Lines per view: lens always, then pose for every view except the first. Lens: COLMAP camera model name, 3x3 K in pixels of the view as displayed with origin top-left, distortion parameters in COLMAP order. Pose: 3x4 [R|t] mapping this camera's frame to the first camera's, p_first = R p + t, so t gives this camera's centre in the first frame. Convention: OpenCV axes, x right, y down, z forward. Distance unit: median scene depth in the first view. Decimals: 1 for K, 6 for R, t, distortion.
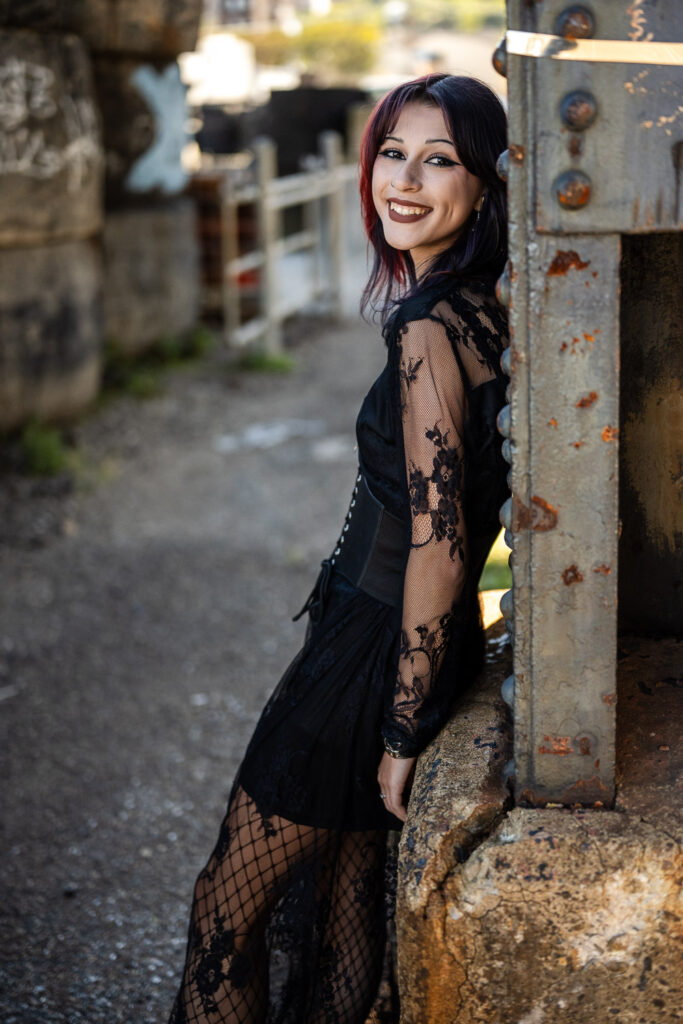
lens RADIAL K [[1390.8, 0, 345.0], [0, 1390.8, 472.3], [0, 0, 1]] dist [0.008483, -0.004792]
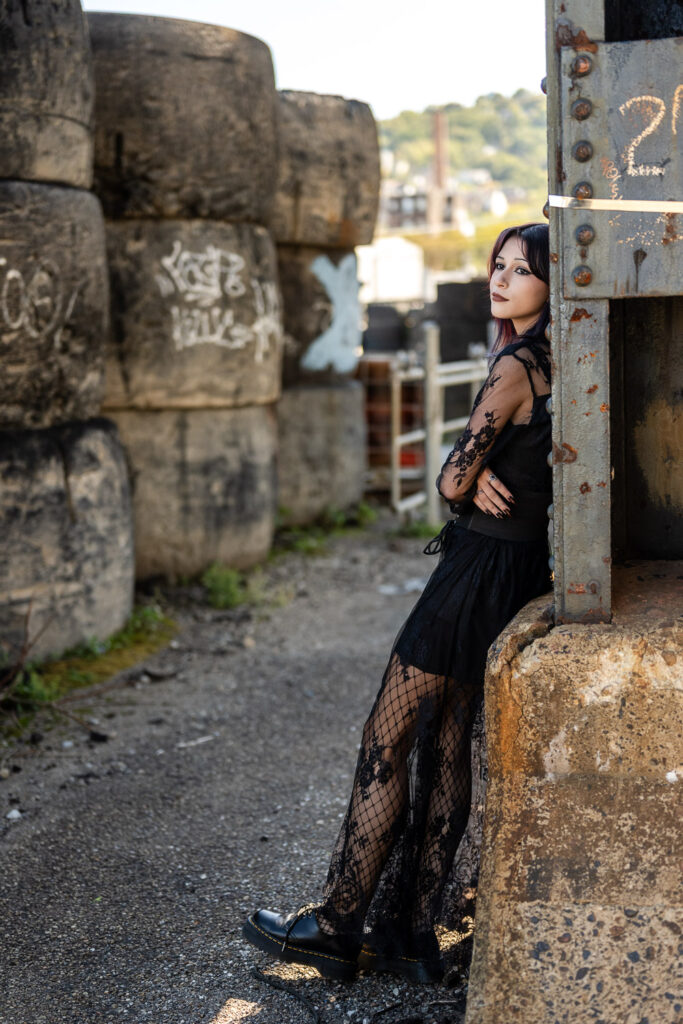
lens RADIAL K [[1437.3, 0, 341.5], [0, 1437.3, 512.0], [0, 0, 1]] dist [-0.005667, 0.035240]
pose [[0.992876, 0.021353, -0.117221, 0.066494], [-0.034436, 0.993252, -0.110748, 0.313703], [0.114065, 0.113996, 0.986911, -0.850932]]
